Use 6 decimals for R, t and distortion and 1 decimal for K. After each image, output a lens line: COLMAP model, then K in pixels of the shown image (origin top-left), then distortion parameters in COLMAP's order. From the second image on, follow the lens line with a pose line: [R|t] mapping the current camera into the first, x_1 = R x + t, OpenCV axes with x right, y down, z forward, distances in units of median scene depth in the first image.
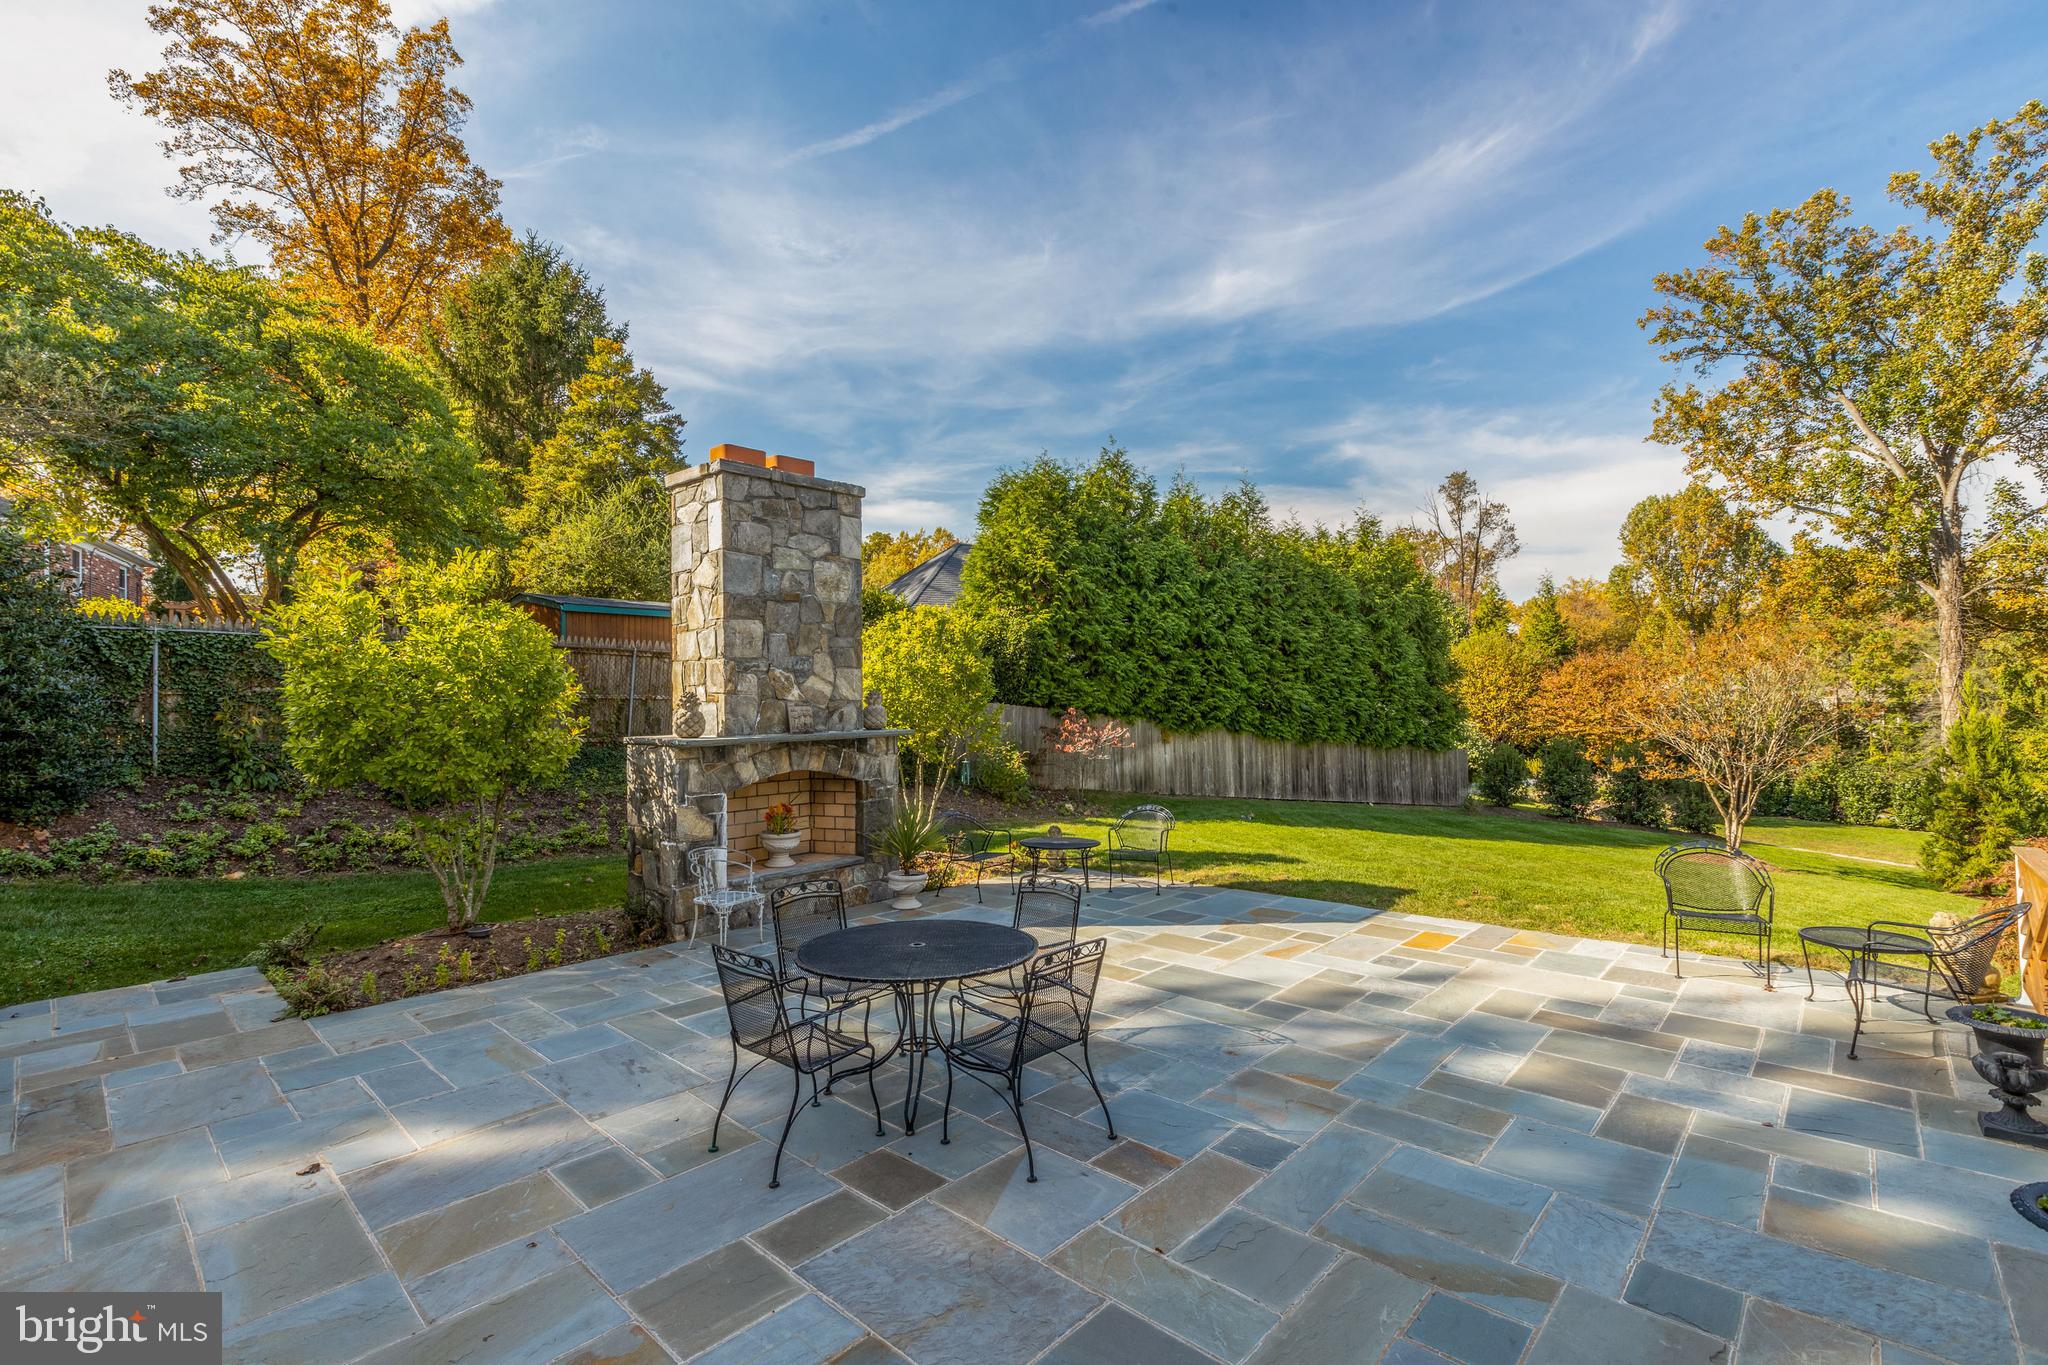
lens RADIAL K [[912.5, 0, 1031.0], [0, 912.5, 680.2], [0, 0, 1]] dist [0.000090, -0.000724]
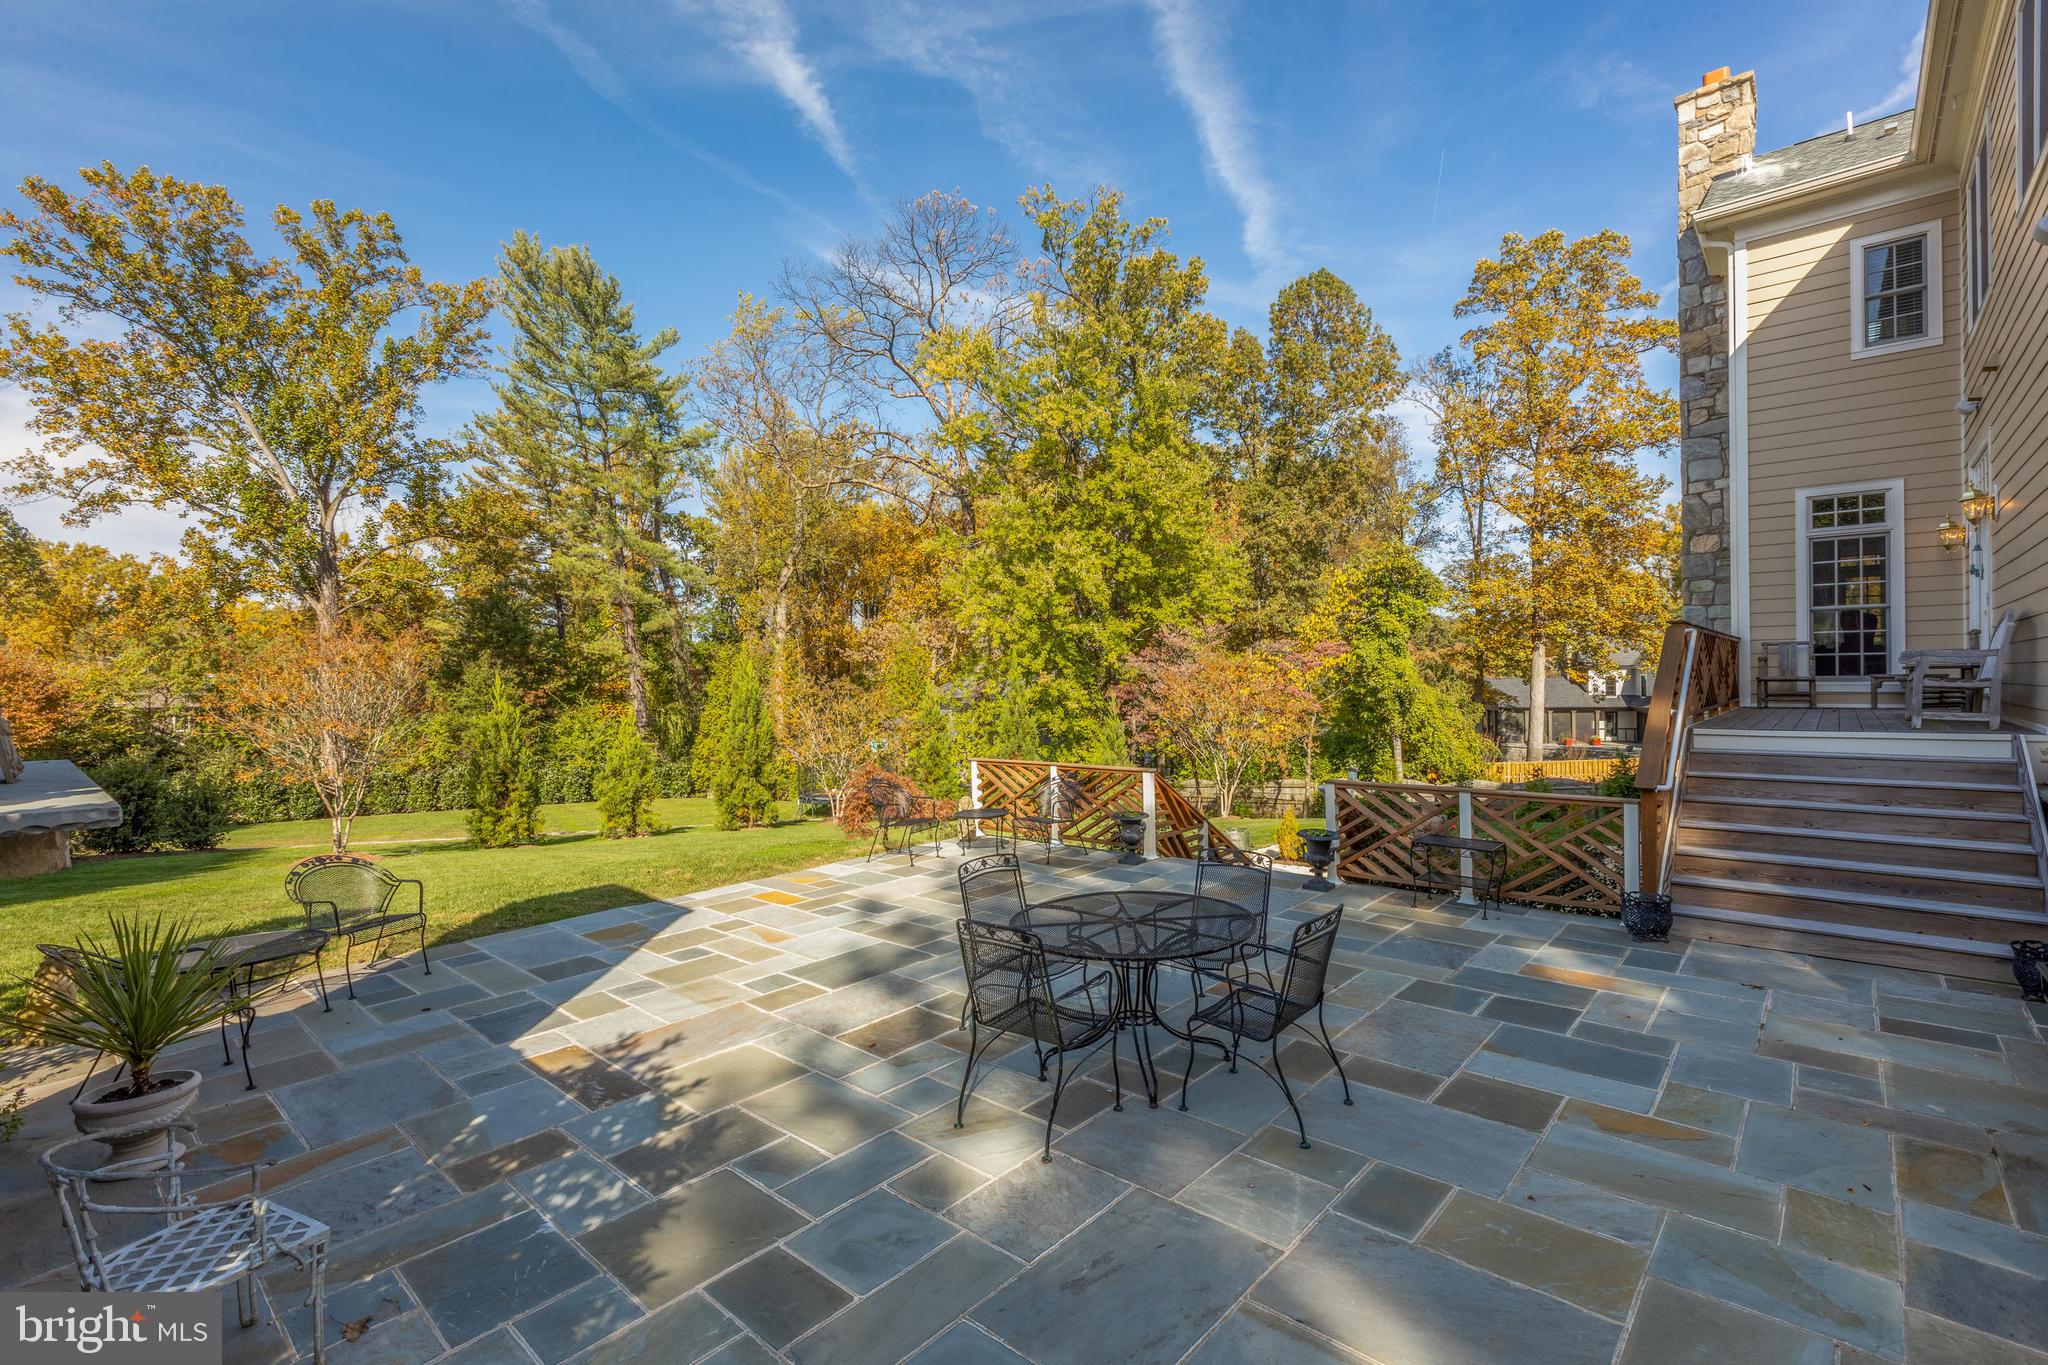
lens RADIAL K [[909.2, 0, 1029.2], [0, 909.2, 680.5], [0, 0, 1]] dist [0.008644, -0.003884]
pose [[-0.013247, 0.010285, 0.999859, -0.235096], [-0.002570, 0.999943, -0.010320, 0.008949], [-0.999909, -0.002706, -0.013220, 0.237448]]
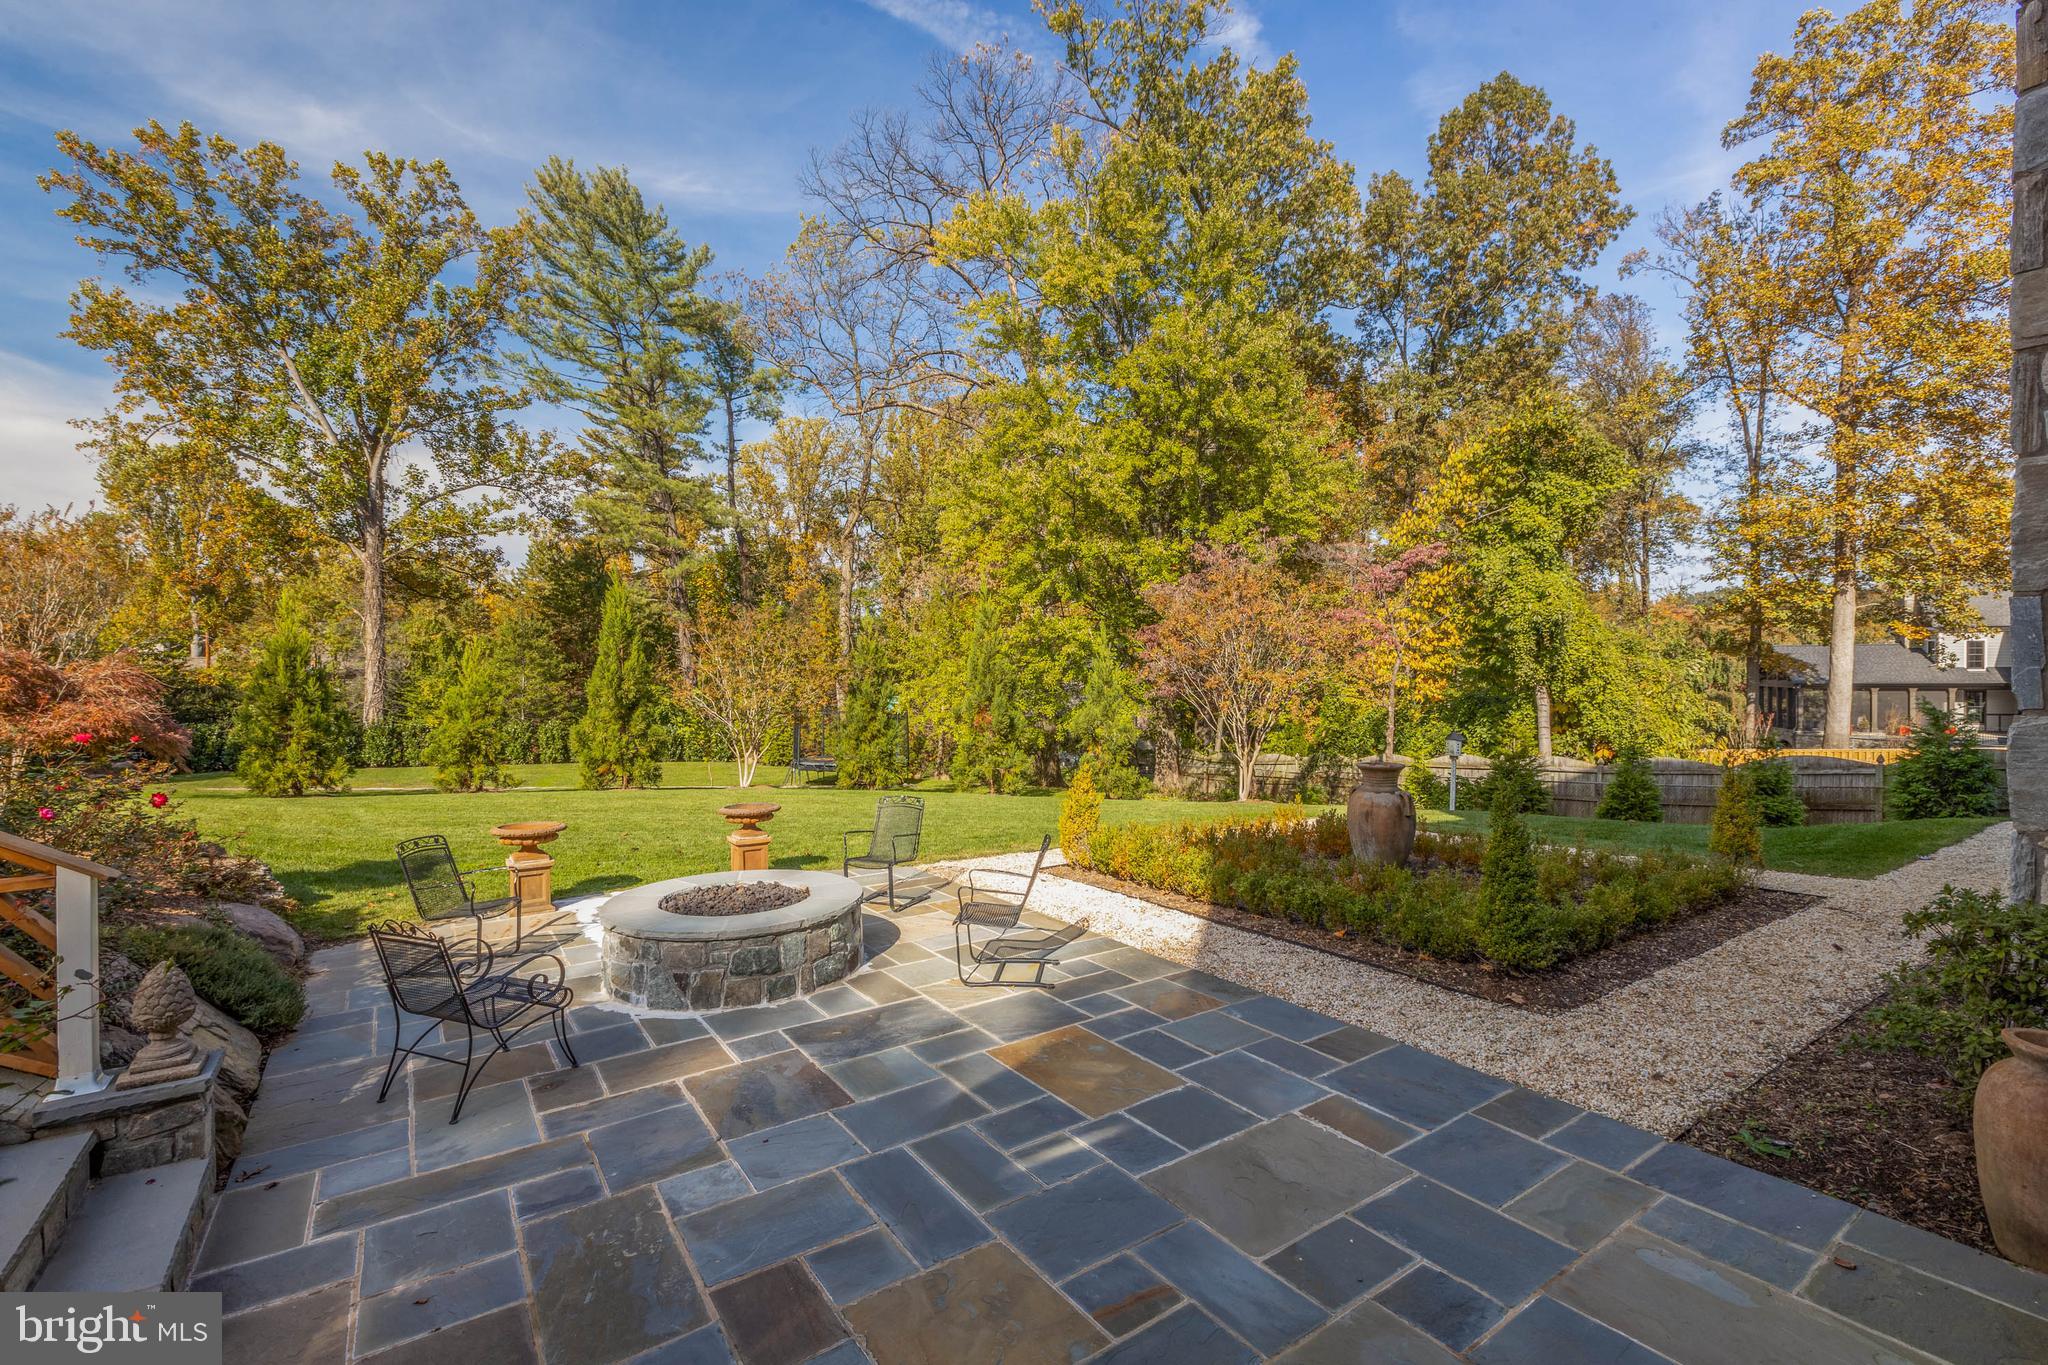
lens RADIAL K [[909.5, 0, 1024.0], [0, 909.5, 682.5], [0, 0, 1]] dist [-0.000423, -0.000054]
pose [[0.235999, -0.005735, 0.971736, 0.170848], [-0.008820, 0.999929, 0.008044, 0.072333], [-0.971713, -0.010469, 0.235932, -0.079926]]
